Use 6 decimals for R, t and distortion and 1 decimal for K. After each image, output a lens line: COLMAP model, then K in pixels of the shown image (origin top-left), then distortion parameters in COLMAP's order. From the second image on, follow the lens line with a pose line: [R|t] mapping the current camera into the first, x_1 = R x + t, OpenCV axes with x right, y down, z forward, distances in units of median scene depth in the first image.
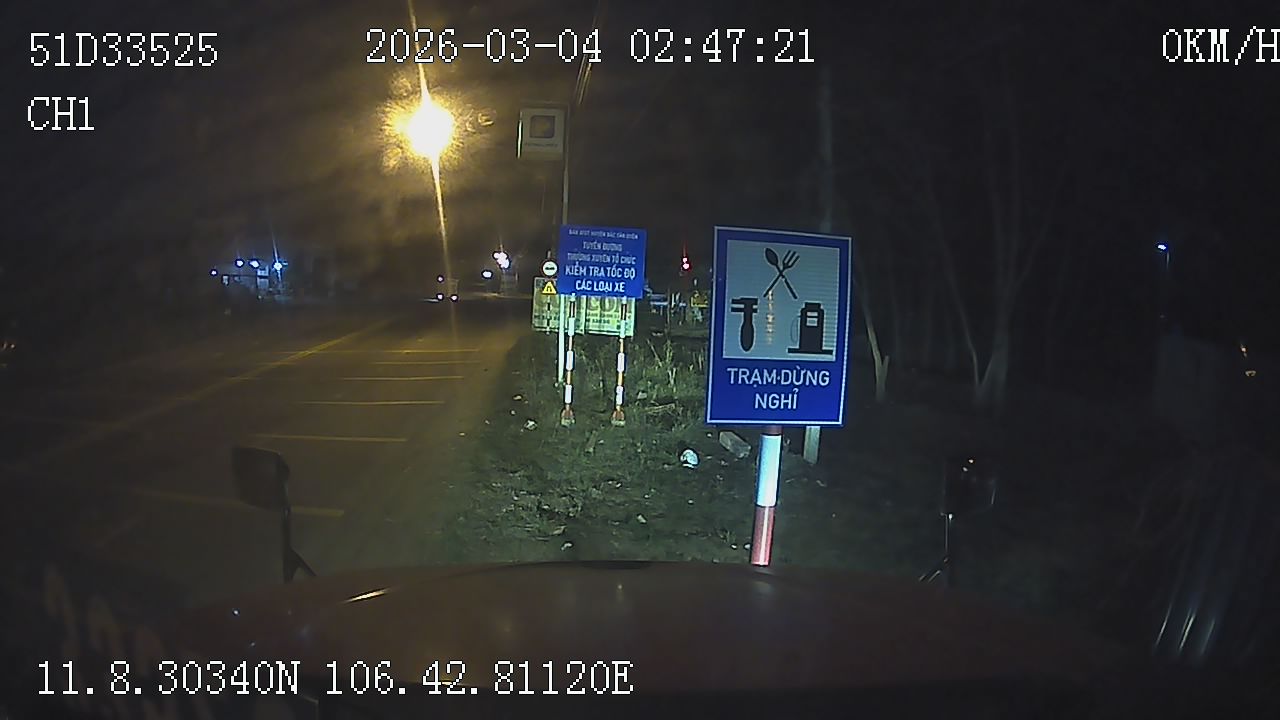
lens RADIAL K [[921.0, 0, 640.0], [0, 921.0, 360.0], [0, 0, 1]] dist [-0.038435, 0.002175]
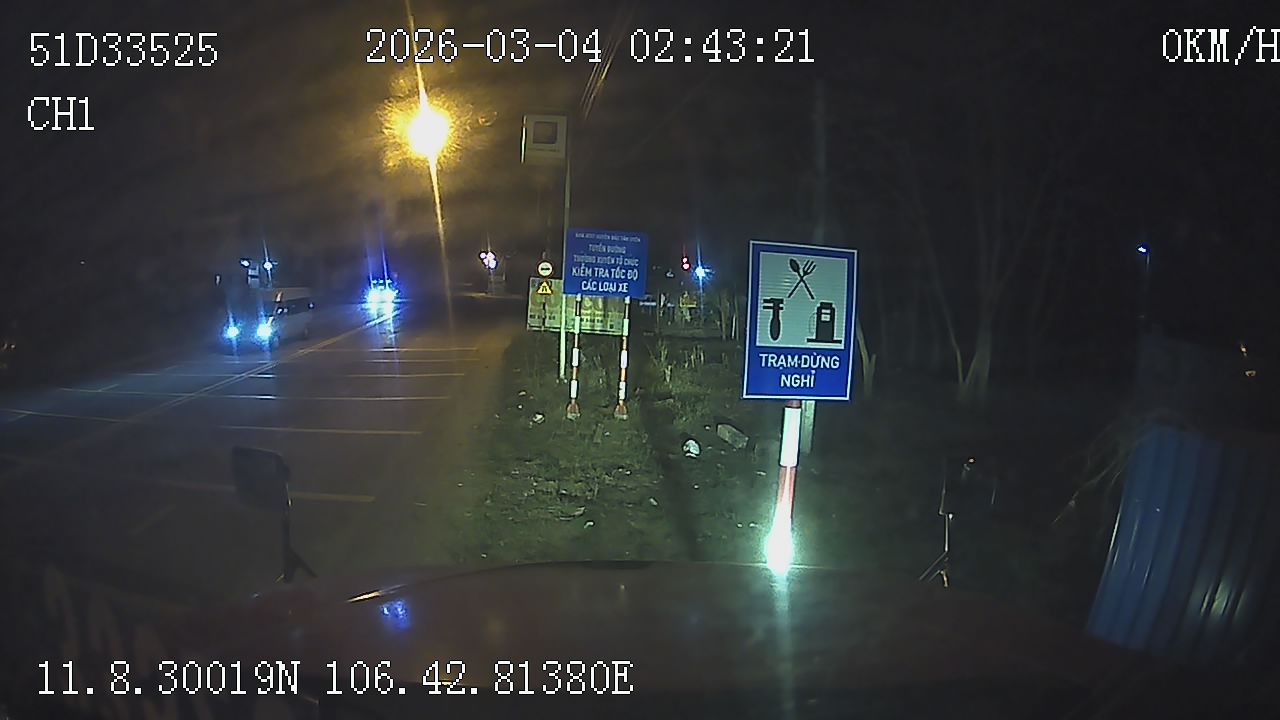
lens RADIAL K [[984.4, 0, 640.0], [0, 984.4, 360.0], [0, 0, 1]] dist [-0.002810, 0.000665]
pose [[0.999361, -0.001694, 0.035705, -0.046807], [0.001835, 0.999991, -0.003910, 0.008786], [-0.035698, 0.003973, 0.999355, -0.136354]]
